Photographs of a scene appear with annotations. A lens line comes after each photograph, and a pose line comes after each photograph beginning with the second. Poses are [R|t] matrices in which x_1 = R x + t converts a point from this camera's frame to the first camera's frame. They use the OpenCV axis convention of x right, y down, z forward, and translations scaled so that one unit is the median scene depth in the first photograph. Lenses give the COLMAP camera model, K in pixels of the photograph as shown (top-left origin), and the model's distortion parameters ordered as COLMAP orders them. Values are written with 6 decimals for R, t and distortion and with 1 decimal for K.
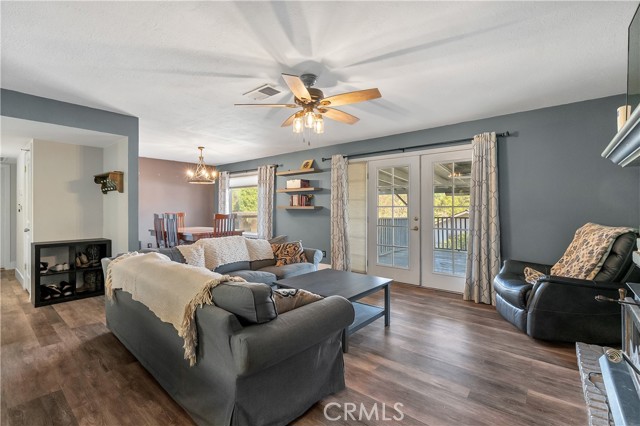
lens RADIAL K [[286.8, 0, 315.4], [0, 286.8, 208.7], [0, 0, 1]] dist [-0.005644, 0.000216]
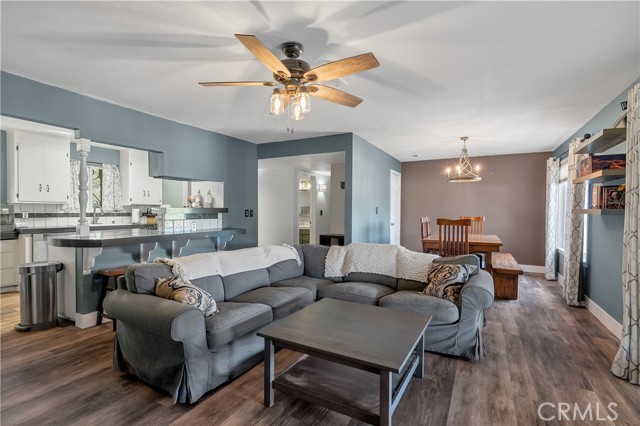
lens RADIAL K [[305.0, 0, 316.9], [0, 305.0, 217.4], [0, 0, 1]] dist [-0.004545, -0.000989]
pose [[0.201743, 0.024180, -0.979140, 0.578030], [-0.005527, 0.999707, 0.023549, -0.004792], [0.979423, 0.000660, 0.201817, 0.625284]]
